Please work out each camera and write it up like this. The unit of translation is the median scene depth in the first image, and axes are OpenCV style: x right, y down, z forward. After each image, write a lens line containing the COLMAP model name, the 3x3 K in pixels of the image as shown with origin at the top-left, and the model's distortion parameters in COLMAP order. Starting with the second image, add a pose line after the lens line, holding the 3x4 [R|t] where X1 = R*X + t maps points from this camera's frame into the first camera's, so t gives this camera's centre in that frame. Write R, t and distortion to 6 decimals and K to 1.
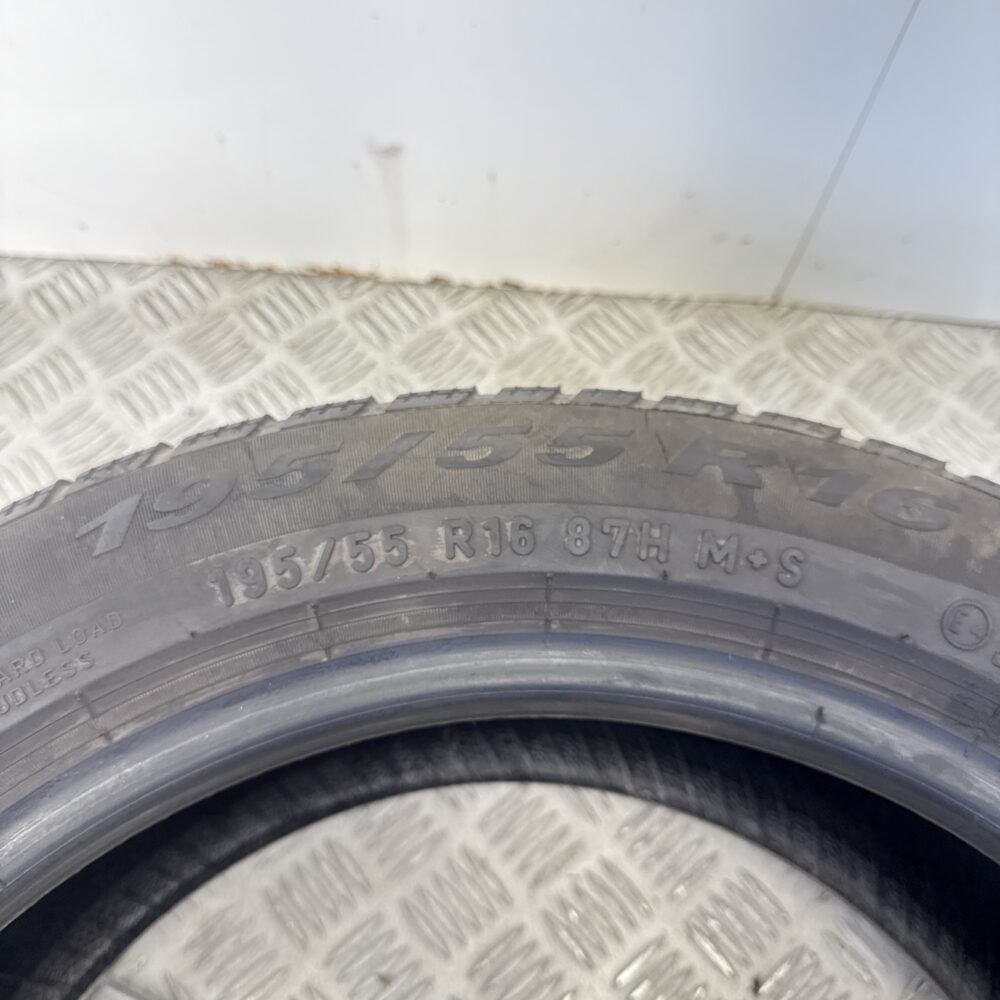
lens RADIAL K [[1003.9, 0, 500.0], [0, 1003.9, 500.0], [0, 0, 1]] dist [0.021400, -0.007984]
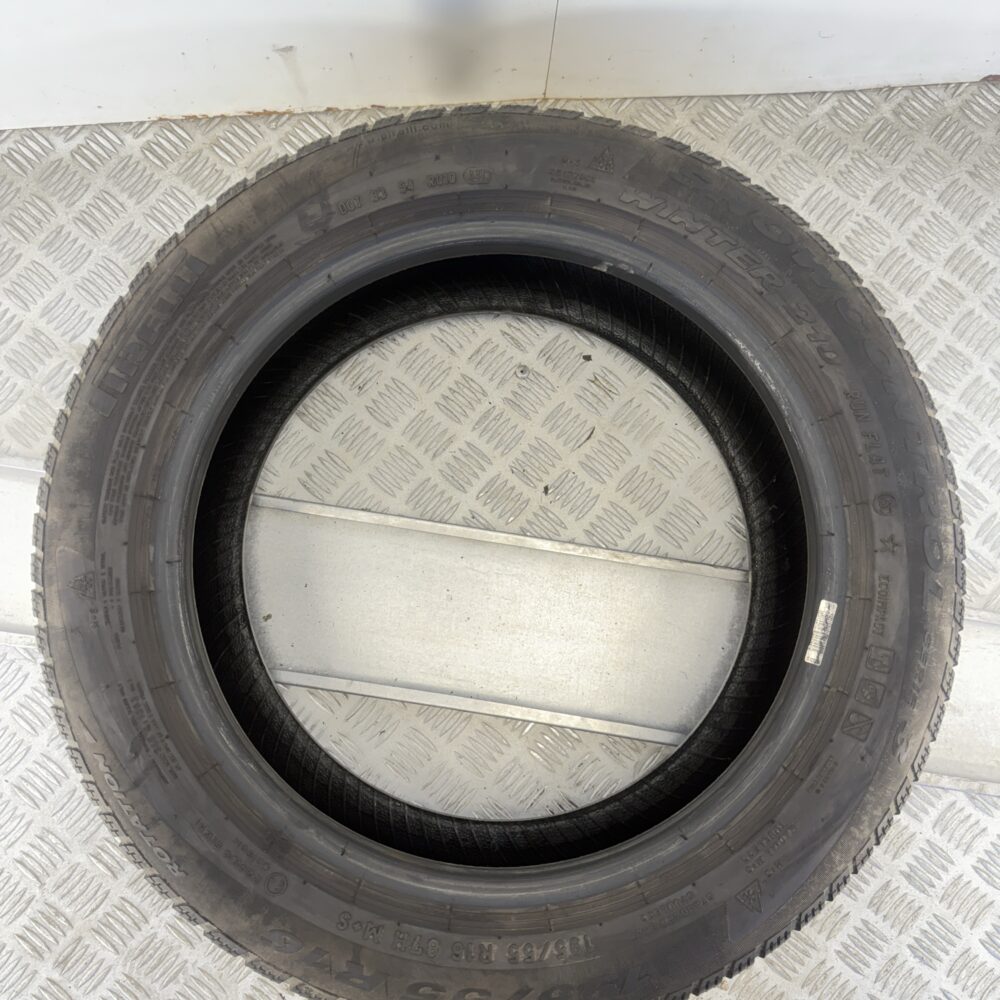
lens RADIAL K [[1003.9, 0, 500.0], [0, 1003.9, 500.0], [0, 0, 1]] dist [0.021400, -0.007984]
pose [[-0.988554, -0.146428, -0.036316, 0.160899], [0.111769, -0.872525, 0.475613, -0.146993], [-0.101330, 0.466110, 0.878905, -1.490543]]
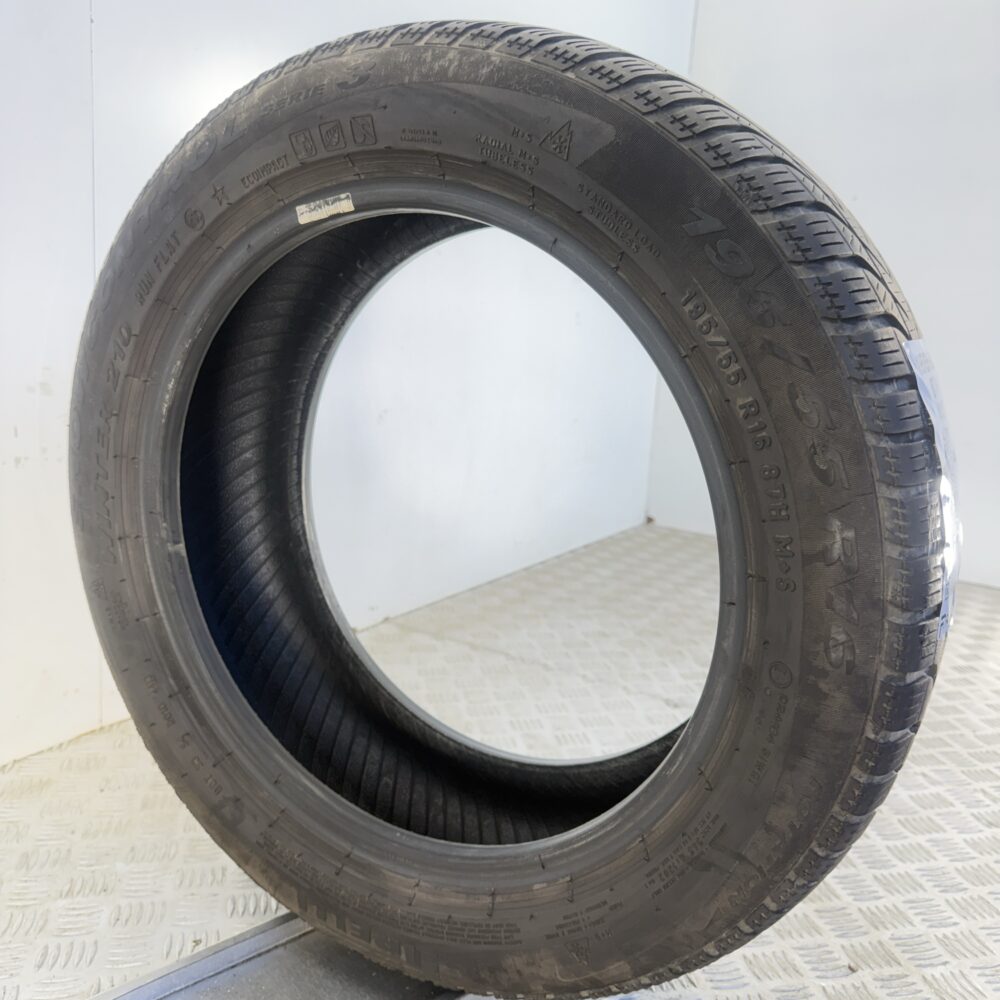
lens RADIAL K [[1003.9, 0, 500.0], [0, 1003.9, 500.0], [0, 0, 1]] dist [0.021400, -0.007984]
pose [[0.270114, 0.962741, 0.012939, -0.028409], [-0.572103, 0.149675, 0.806409, -1.148814], [0.774427, -0.225225, 0.591216, -0.469061]]
